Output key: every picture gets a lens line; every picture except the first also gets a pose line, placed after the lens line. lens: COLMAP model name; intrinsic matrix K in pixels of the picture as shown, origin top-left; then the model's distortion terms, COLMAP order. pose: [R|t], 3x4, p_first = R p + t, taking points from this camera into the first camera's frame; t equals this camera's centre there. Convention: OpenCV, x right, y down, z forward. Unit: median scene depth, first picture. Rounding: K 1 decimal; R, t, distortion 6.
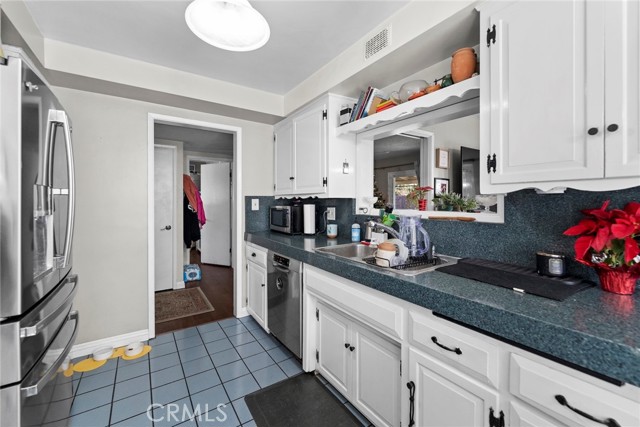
lens RADIAL K [[261.6, 0, 319.4], [0, 261.6, 209.1], [0, 0, 1]] dist [-0.000186, -0.000090]
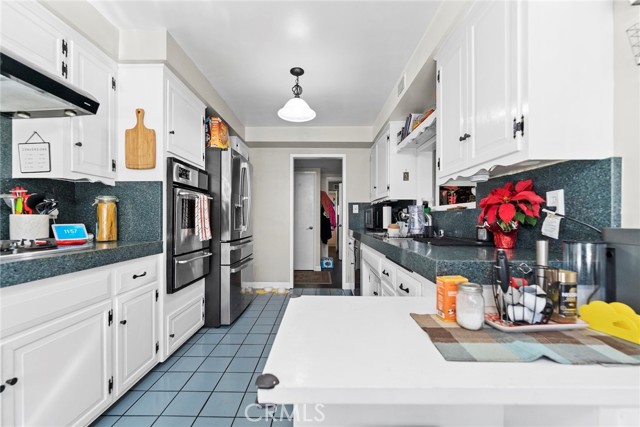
lens RADIAL K [[257.8, 0, 316.1], [0, 257.8, 222.6], [0, 0, 1]] dist [-0.002092, -0.000307]
pose [[0.819631, 0.009203, -0.572818, 0.361077], [-0.017131, 0.999818, -0.008448, 0.070660], [0.572636, 0.016737, 0.819639, -0.222708]]
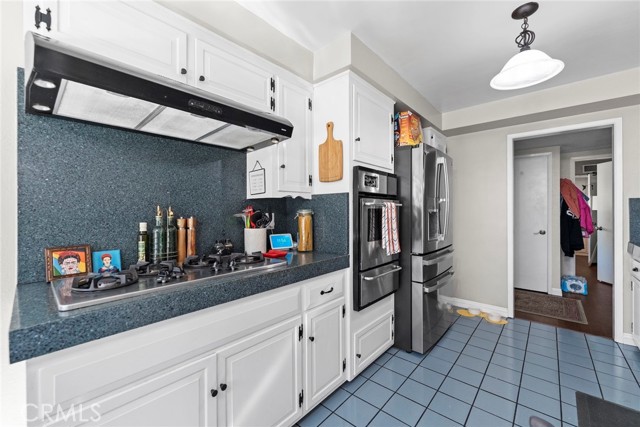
lens RADIAL K [[261.6, 0, 319.4], [0, 261.6, 209.1], [0, 0, 1]] dist [-0.000186, -0.000090]
pose [[0.247040, -0.010843, -0.968945, 0.274746], [-0.024476, 0.999549, -0.017426, 0.027272], [0.968696, 0.028021, 0.246663, -0.148171]]
